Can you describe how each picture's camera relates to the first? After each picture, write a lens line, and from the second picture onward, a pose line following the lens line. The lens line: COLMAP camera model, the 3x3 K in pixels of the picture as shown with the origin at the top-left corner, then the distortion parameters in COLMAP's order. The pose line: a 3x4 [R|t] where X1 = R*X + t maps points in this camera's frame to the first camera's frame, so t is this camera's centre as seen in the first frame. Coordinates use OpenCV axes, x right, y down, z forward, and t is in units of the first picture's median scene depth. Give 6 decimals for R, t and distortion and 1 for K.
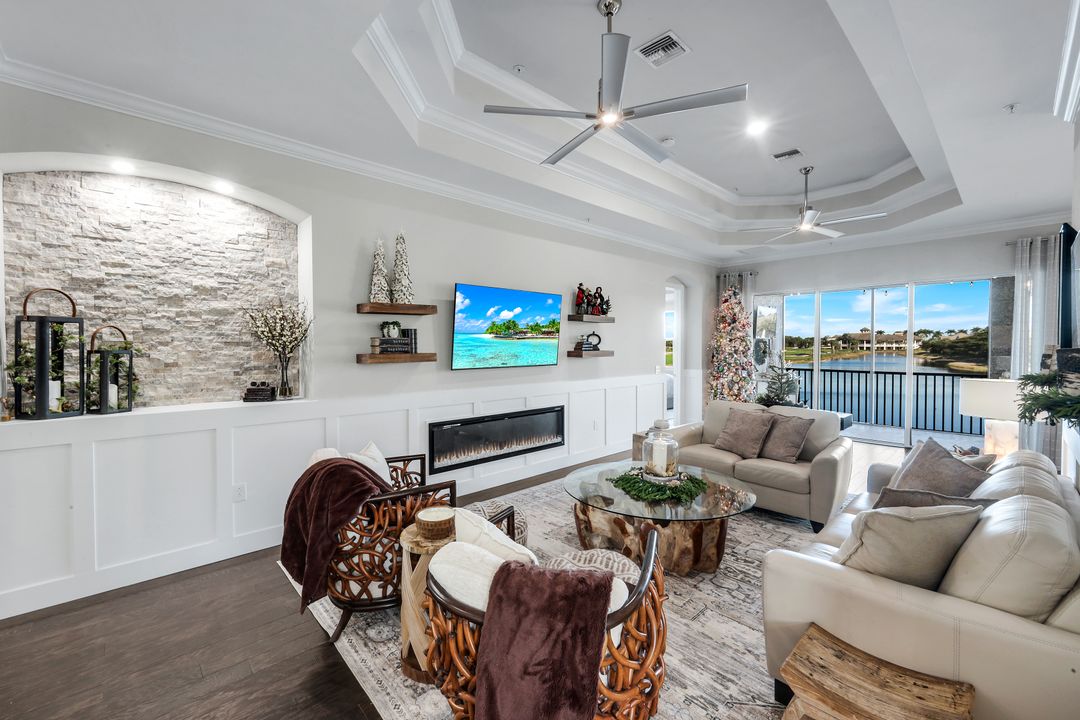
lens RADIAL K [[454.5, 0, 546.8], [0, 454.5, 365.0], [0, 0, 1]] dist [0.015469, 0.000264]
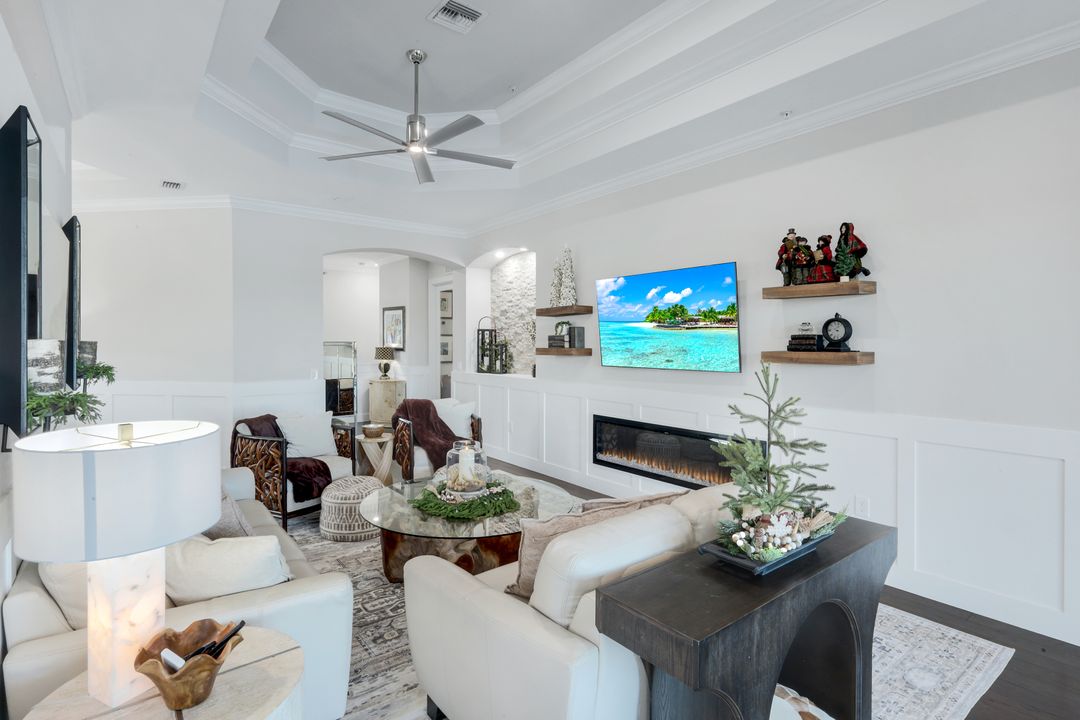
lens RADIAL K [[530.9, 0, 539.3], [0, 530.9, 353.0], [0, 0, 1]] dist [0.003266, -0.001206]
pose [[-0.115475, 0.019811, -0.993113, 0.883256], [-0.044652, 0.998687, 0.025114, -0.036415], [0.992306, 0.047245, -0.114439, 0.902692]]
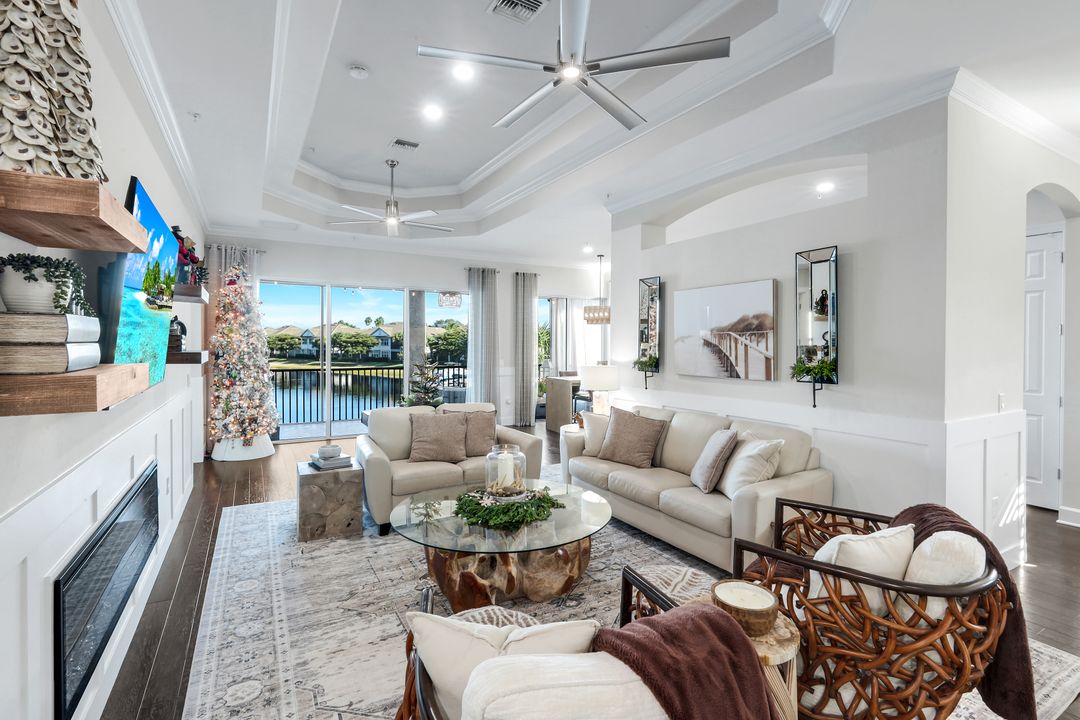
lens RADIAL K [[508.4, 0, 539.3], [0, 508.4, 353.3], [0, 0, 1]] dist [-0.003458, 0.002690]
pose [[0.223875, -0.018551, 0.974441, -0.497047], [0.038824, 0.999195, 0.010102, -0.021807], [-0.973844, 0.035570, 0.224415, 0.537804]]
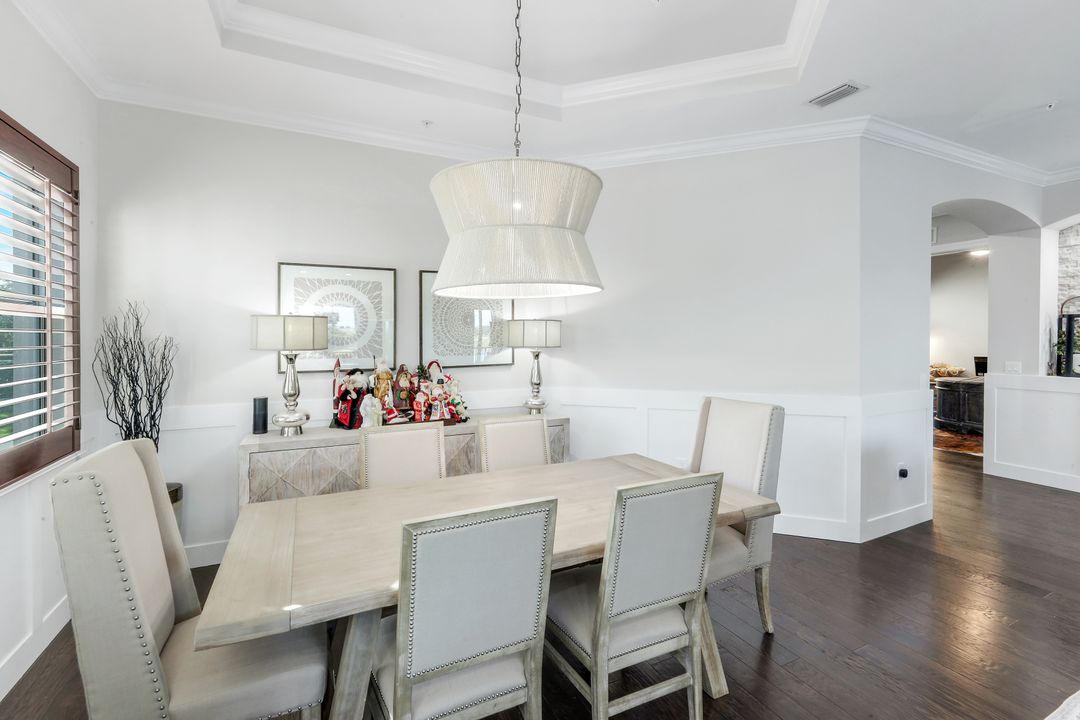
lens RADIAL K [[476.7, 0, 562.4], [0, 476.7, 337.8], [0, 0, 1]] dist [0.001308, 0.000310]
pose [[-0.285933, 0.000894, -0.958249, 0.601248], [-0.033518, 0.999378, 0.010934, 0.009355], [0.957663, 0.035245, -0.285726, -0.128300]]
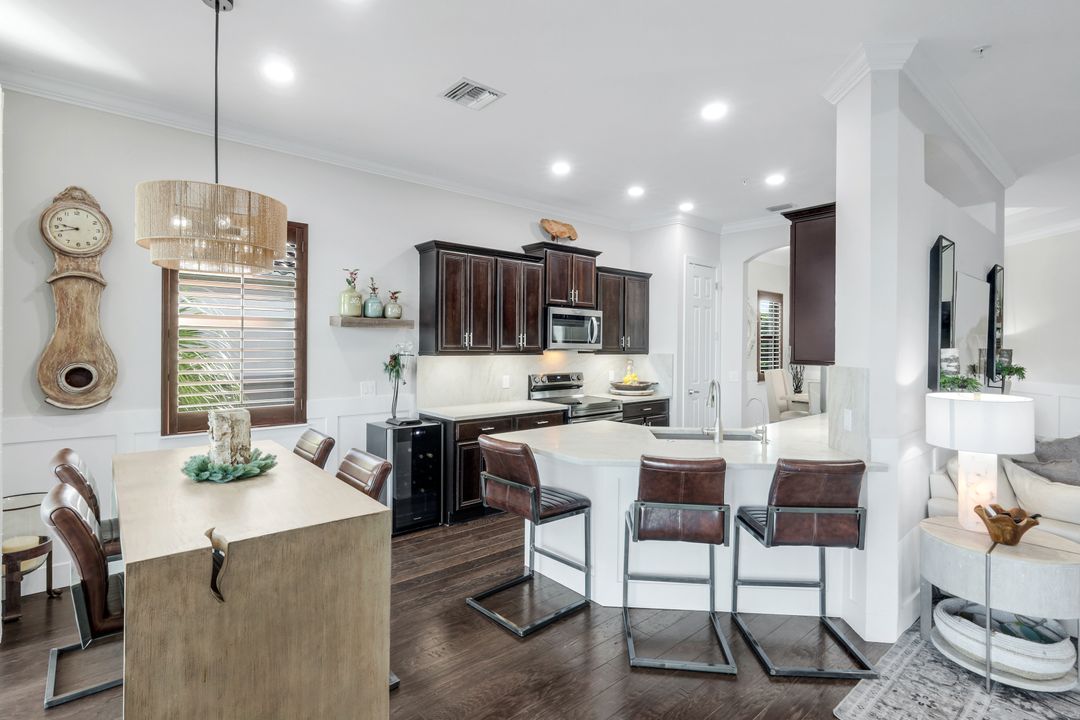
lens RADIAL K [[530.9, 0, 542.1], [0, 530.9, 348.7], [0, 0, 1]] dist [0.003266, -0.001206]
pose [[-0.999149, -0.006596, 0.040722, 1.077475], [-0.004516, 0.998691, 0.050951, -0.054920], [-0.041005, 0.050723, -0.997871, 1.252864]]
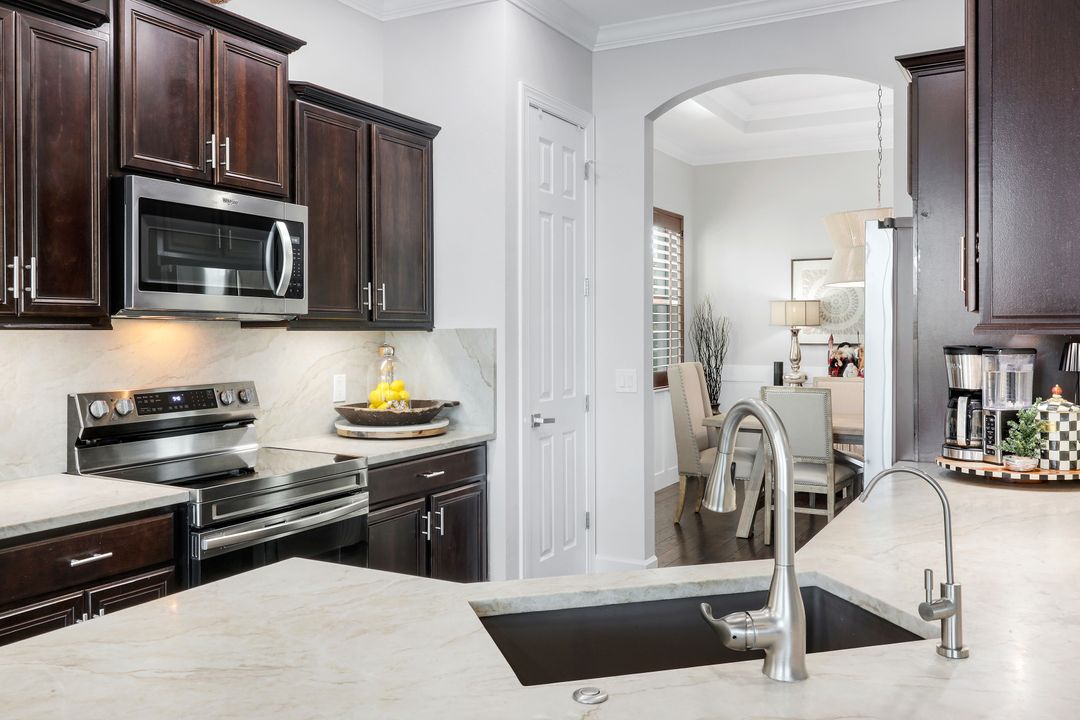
lens RADIAL K [[880.2, 0, 526.3], [0, 880.2, 335.3], [0, 0, 1]] dist [0.012997, 0.005470]
pose [[-0.959717, 0.004837, -0.280928, 1.020421], [-0.008774, 0.998848, 0.047172, -0.010289], [0.280833, 0.047737, -0.958569, 0.765187]]
